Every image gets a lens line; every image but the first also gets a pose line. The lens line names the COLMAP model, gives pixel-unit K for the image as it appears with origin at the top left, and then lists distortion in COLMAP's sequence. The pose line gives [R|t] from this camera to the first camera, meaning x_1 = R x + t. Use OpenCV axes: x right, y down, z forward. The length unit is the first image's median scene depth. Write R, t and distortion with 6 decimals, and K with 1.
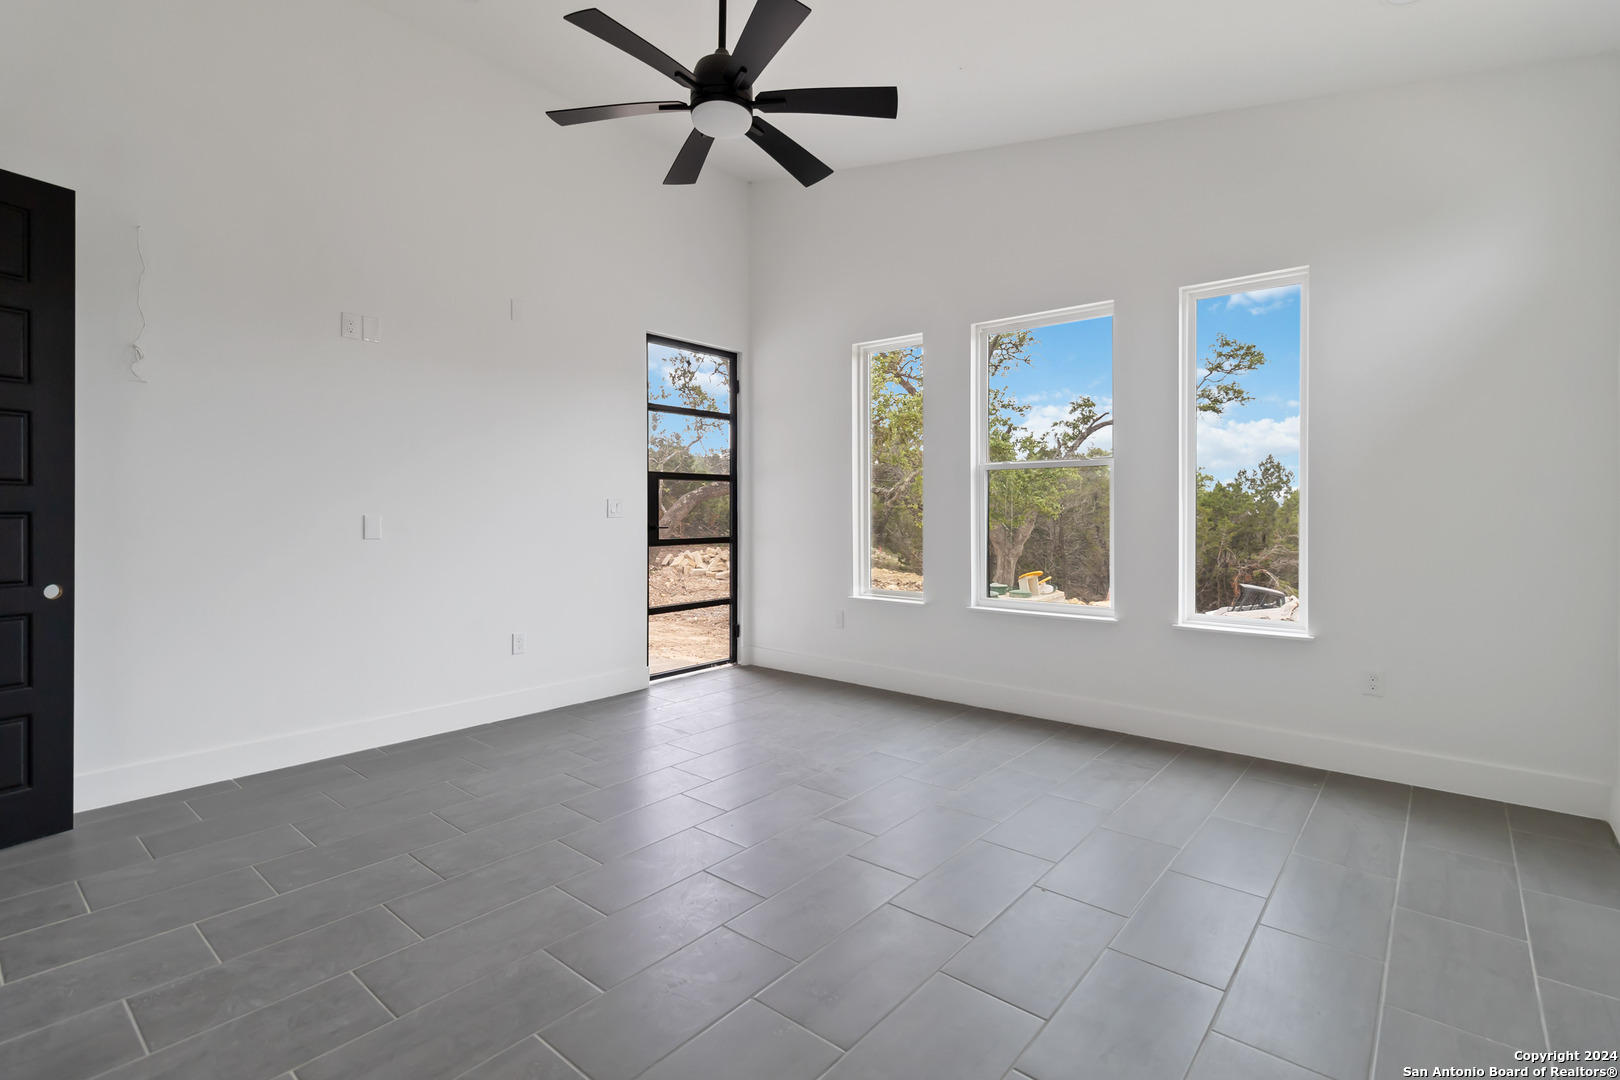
lens RADIAL K [[746.3, 0, 811.6], [0, 746.3, 518.2], [0, 0, 1]] dist [-0.000738, -0.000156]
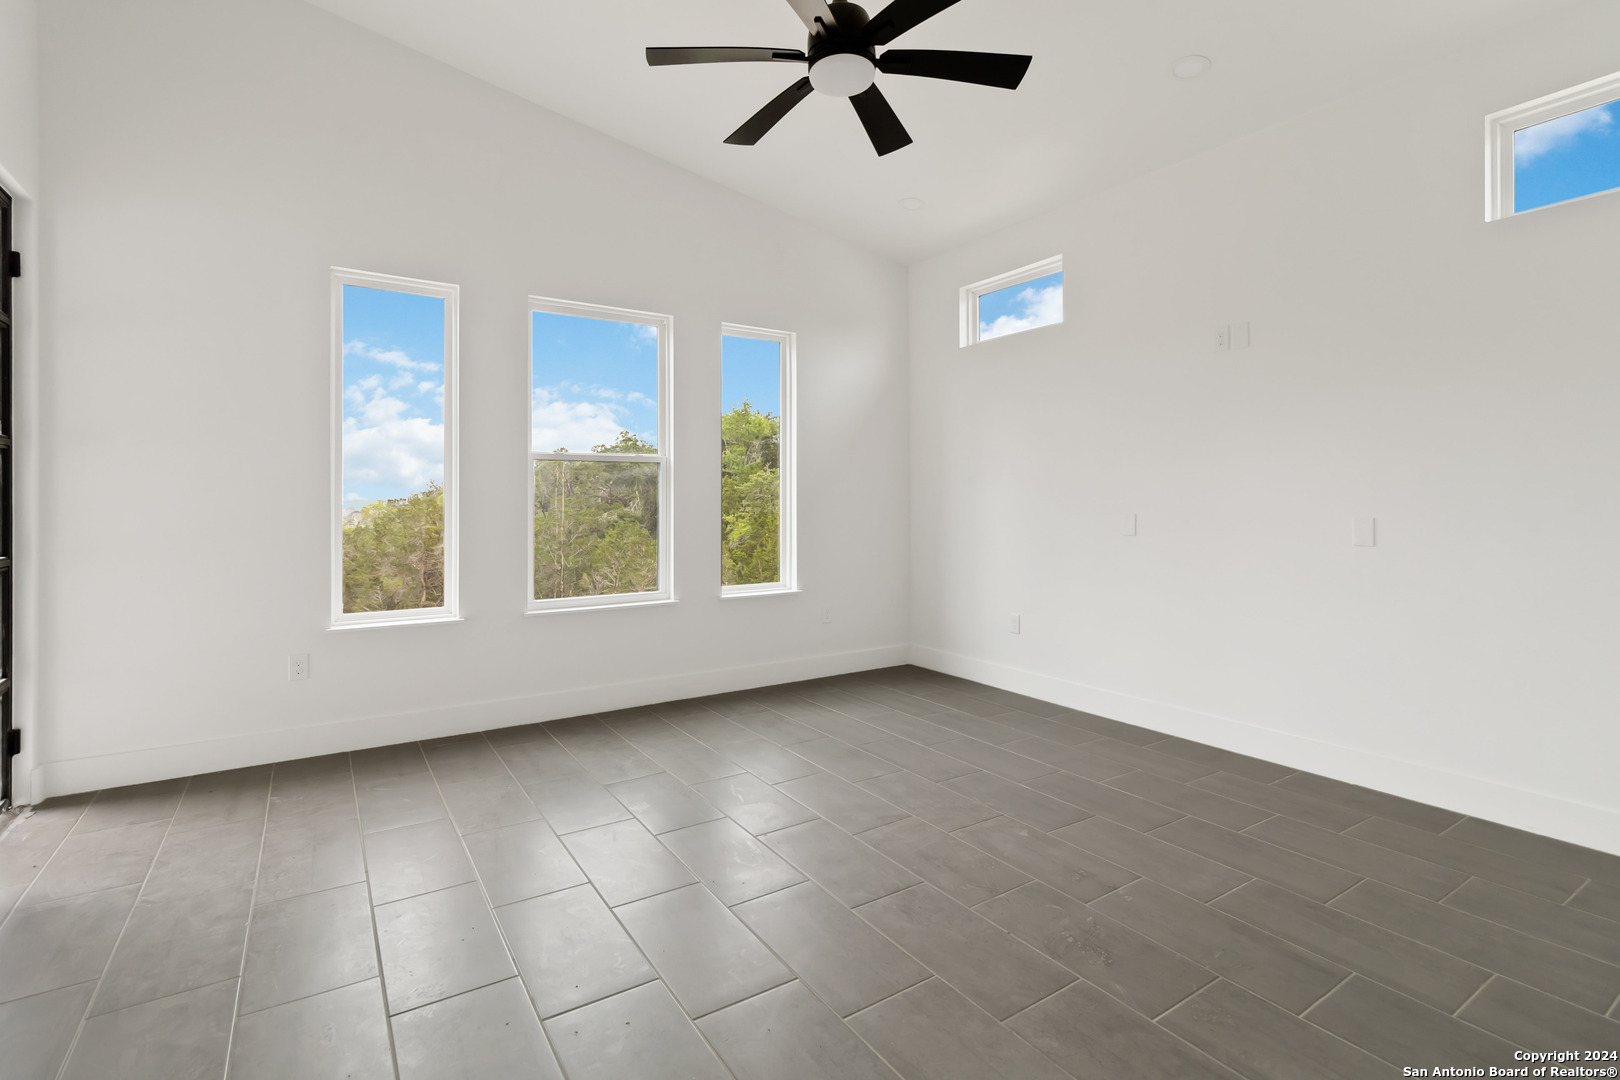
lens RADIAL K [[746.3, 0, 811.6], [0, 746.3, 518.2], [0, 0, 1]] dist [-0.000738, -0.000156]
pose [[0.274073, -0.008460, 0.961672, -0.579308], [0.008040, 0.999947, 0.006505, 0.002958], [-0.961675, 0.005949, 0.274126, 0.462400]]
